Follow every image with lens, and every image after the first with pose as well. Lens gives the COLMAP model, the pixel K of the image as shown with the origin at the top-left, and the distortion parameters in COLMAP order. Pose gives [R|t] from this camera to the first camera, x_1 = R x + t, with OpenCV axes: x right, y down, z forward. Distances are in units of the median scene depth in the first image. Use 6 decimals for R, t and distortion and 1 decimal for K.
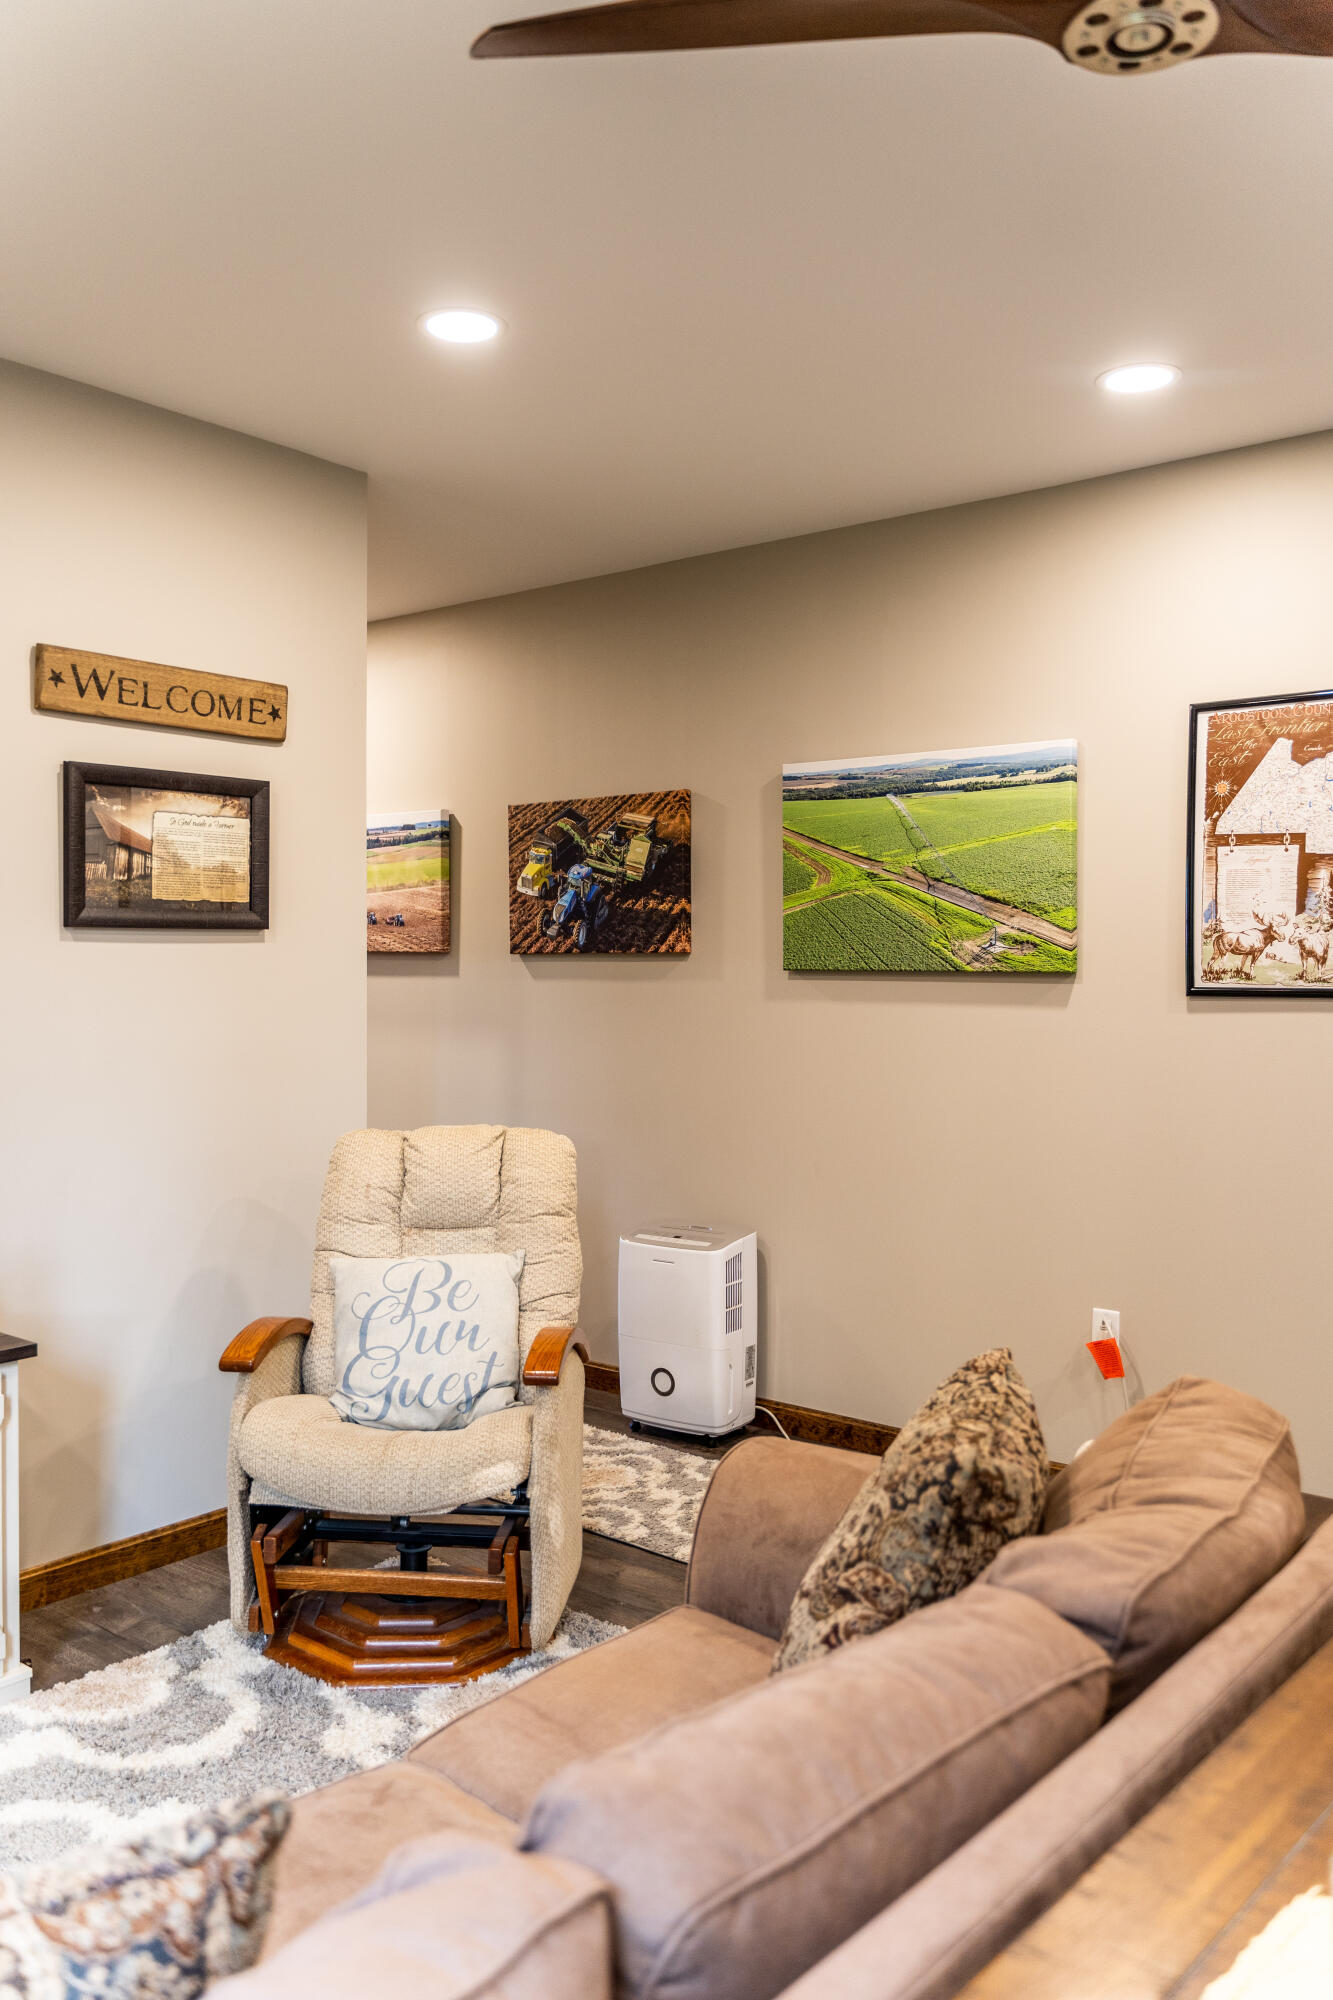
lens RADIAL K [[1607.3, 0, 666.5], [0, 1607.3, 1000.0], [0, 0, 1]] dist [0.005460, -0.010379]
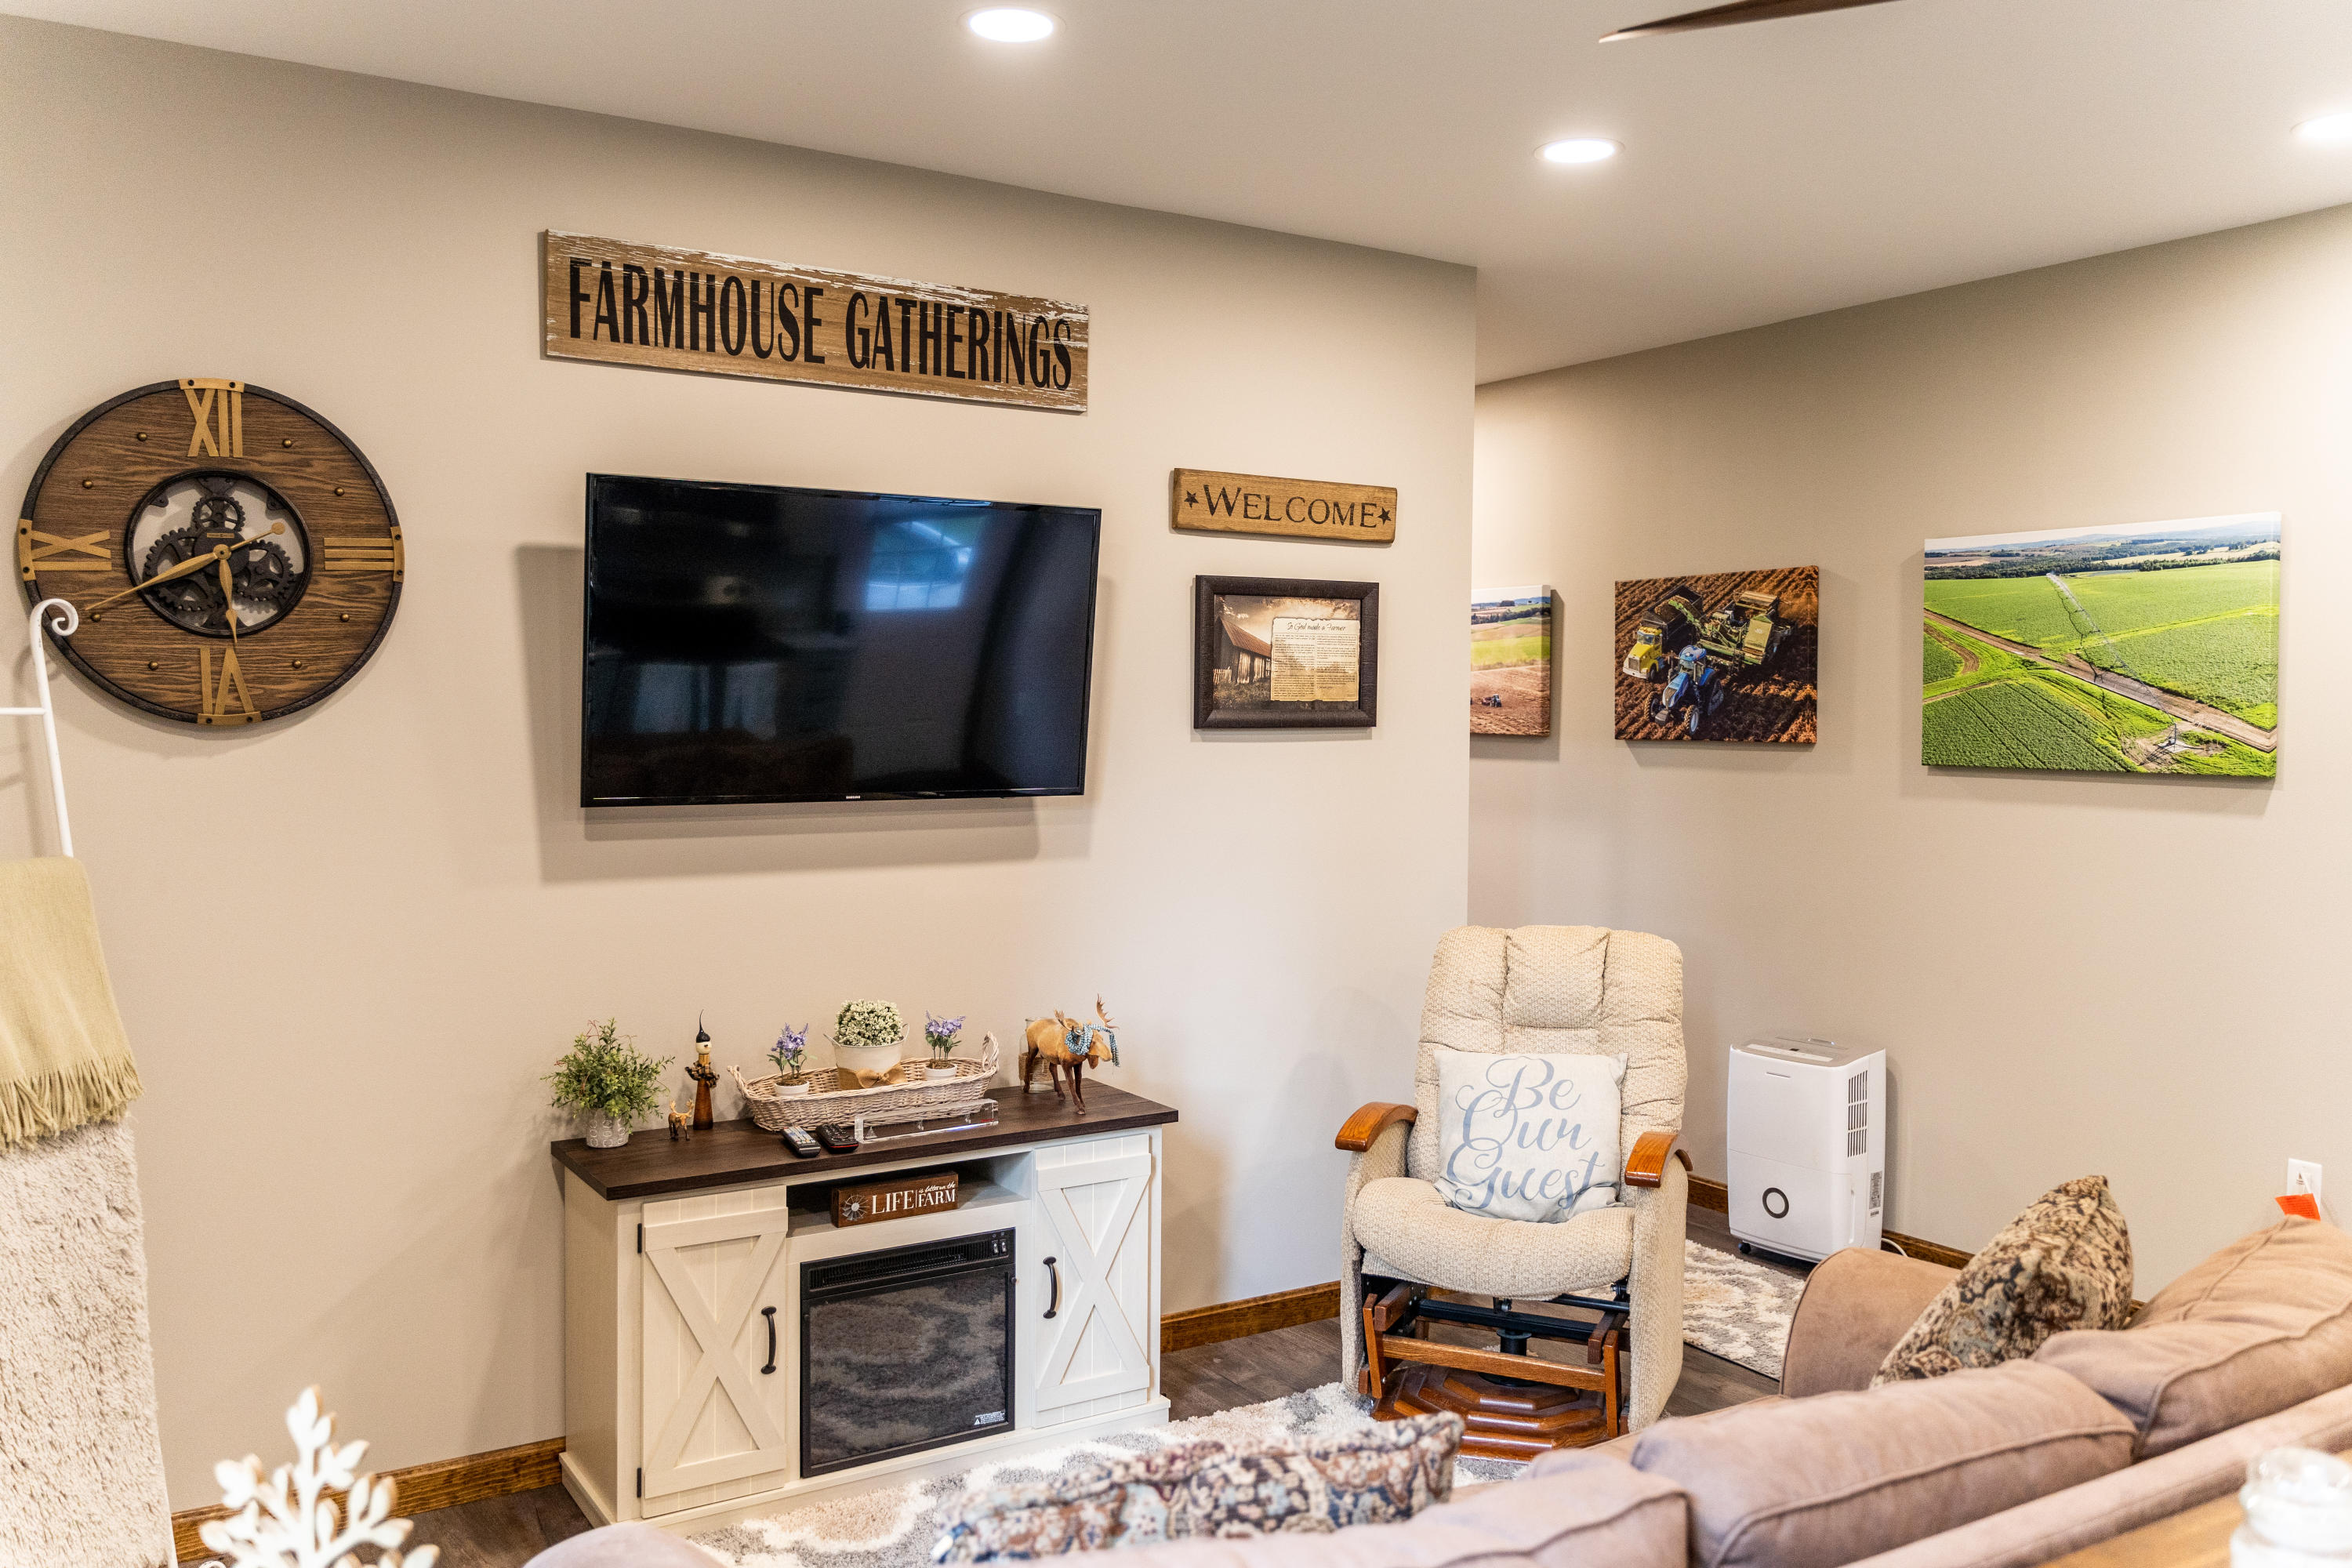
lens RADIAL K [[1890.1, 0, 1168.3], [0, 1890.1, 786.8], [0, 0, 1]] dist [0.005460, -0.010379]
pose [[0.947272, 0.015924, -0.320035, 0.015373], [-0.009946, 0.999744, 0.020304, -0.032466], [0.320276, -0.016050, 0.947188, -0.209449]]
